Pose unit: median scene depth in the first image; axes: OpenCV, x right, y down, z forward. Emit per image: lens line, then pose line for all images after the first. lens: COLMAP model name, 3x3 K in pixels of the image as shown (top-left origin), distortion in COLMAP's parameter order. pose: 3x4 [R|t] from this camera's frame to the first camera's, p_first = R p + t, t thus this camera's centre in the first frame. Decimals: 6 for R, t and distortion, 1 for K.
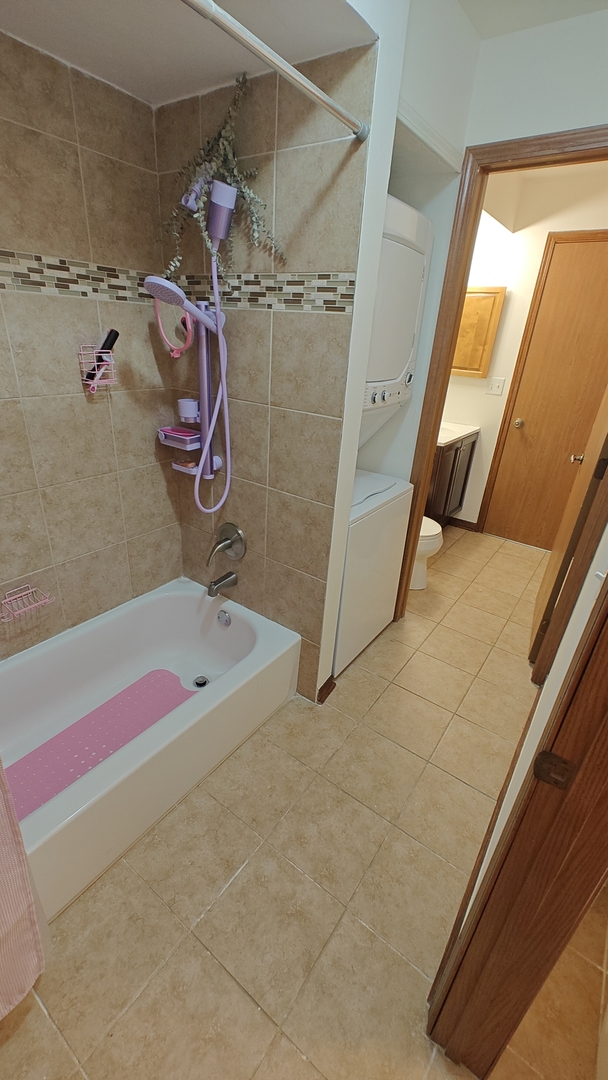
lens RADIAL K [[446.7, 0, 301.2], [0, 446.7, 542.8], [0, 0, 1]] dist [-0.000675, 0.000036]
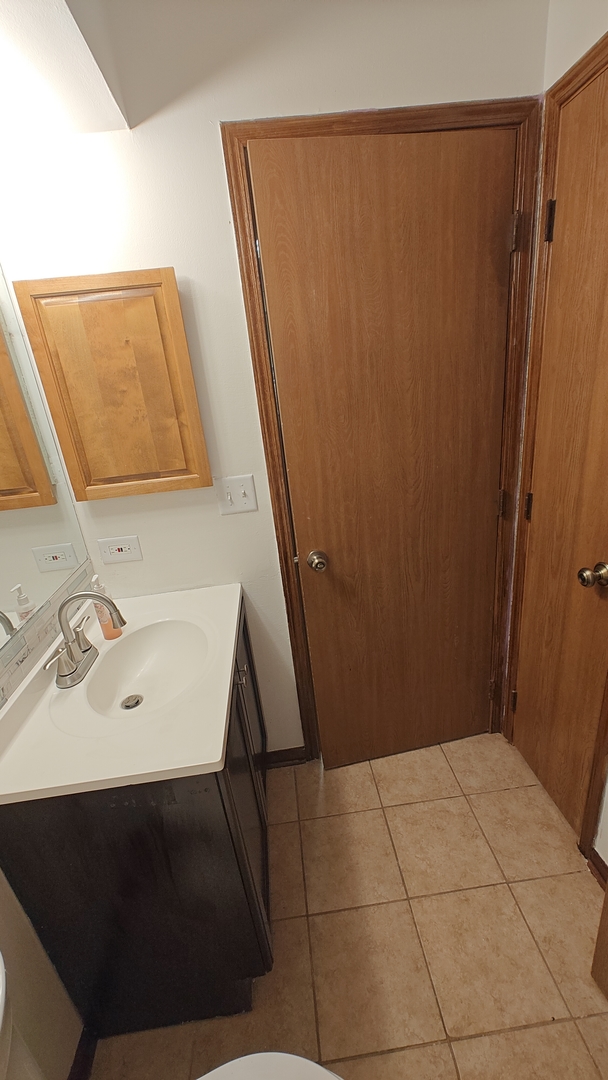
lens RADIAL K [[446.7, 0, 301.2], [0, 446.7, 542.8], [0, 0, 1]] dist [-0.000675, 0.000036]
pose [[0.734143, -0.362203, 0.574320, 0.336903], [0.419002, 0.907249, 0.036567, -0.471251], [-0.534295, 0.213795, 0.817814, 0.980961]]
